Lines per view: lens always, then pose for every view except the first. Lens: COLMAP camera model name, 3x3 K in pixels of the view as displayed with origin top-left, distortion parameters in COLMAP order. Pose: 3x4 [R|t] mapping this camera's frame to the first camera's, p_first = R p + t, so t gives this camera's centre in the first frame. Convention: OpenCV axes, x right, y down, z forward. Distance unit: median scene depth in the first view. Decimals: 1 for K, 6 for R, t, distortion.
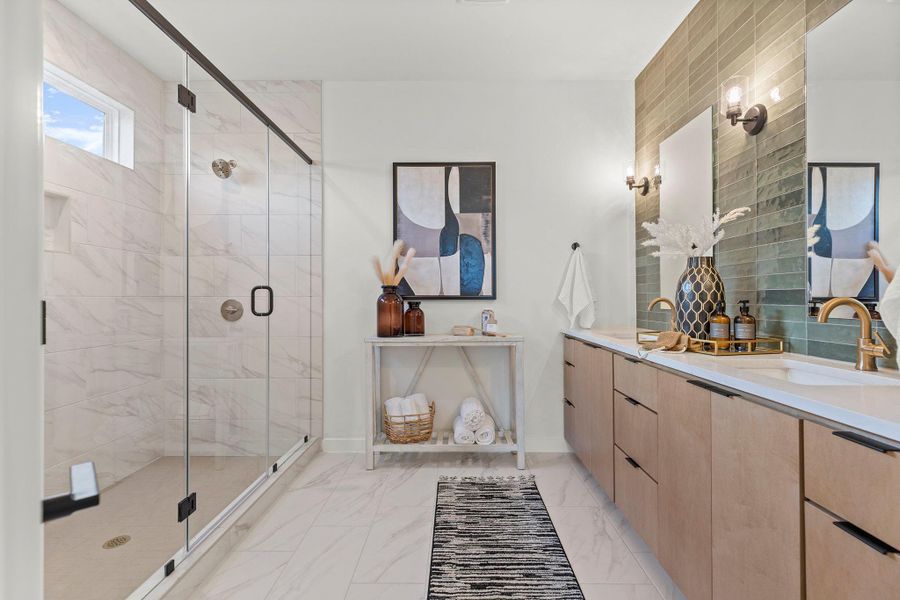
lens RADIAL K [[403.9, 0, 448.9], [0, 403.9, 297.0], [0, 0, 1]] dist [0.002163, 0.000043]
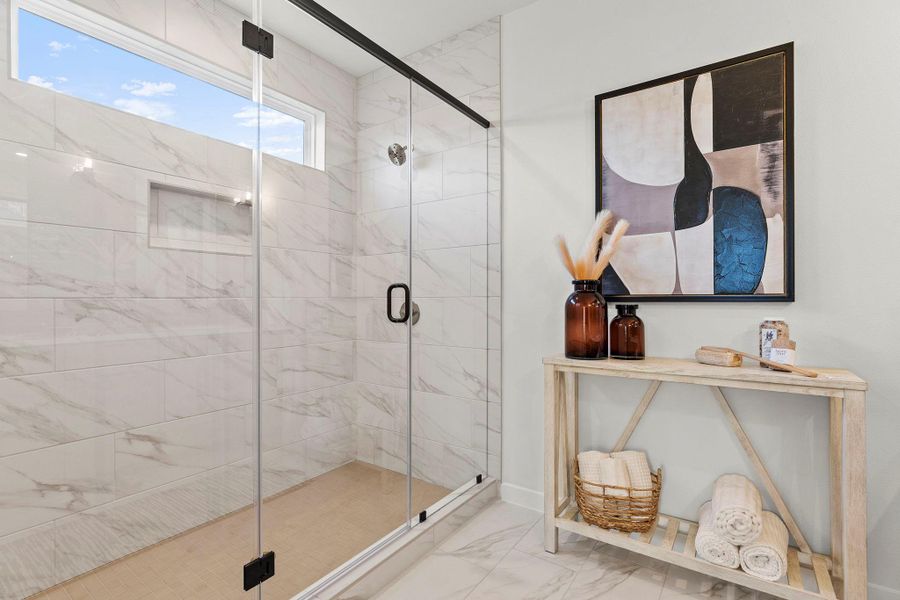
lens RADIAL K [[414.4, 0, 450.3], [0, 414.4, 301.1], [0, 0, 1]] dist [-0.003742, -0.000586]
pose [[0.822984, 0.002257, -0.568059, 0.055713], [0.002084, 0.999973, 0.006992, 0.000685], [0.568060, -0.006938, 0.822958, 0.312167]]
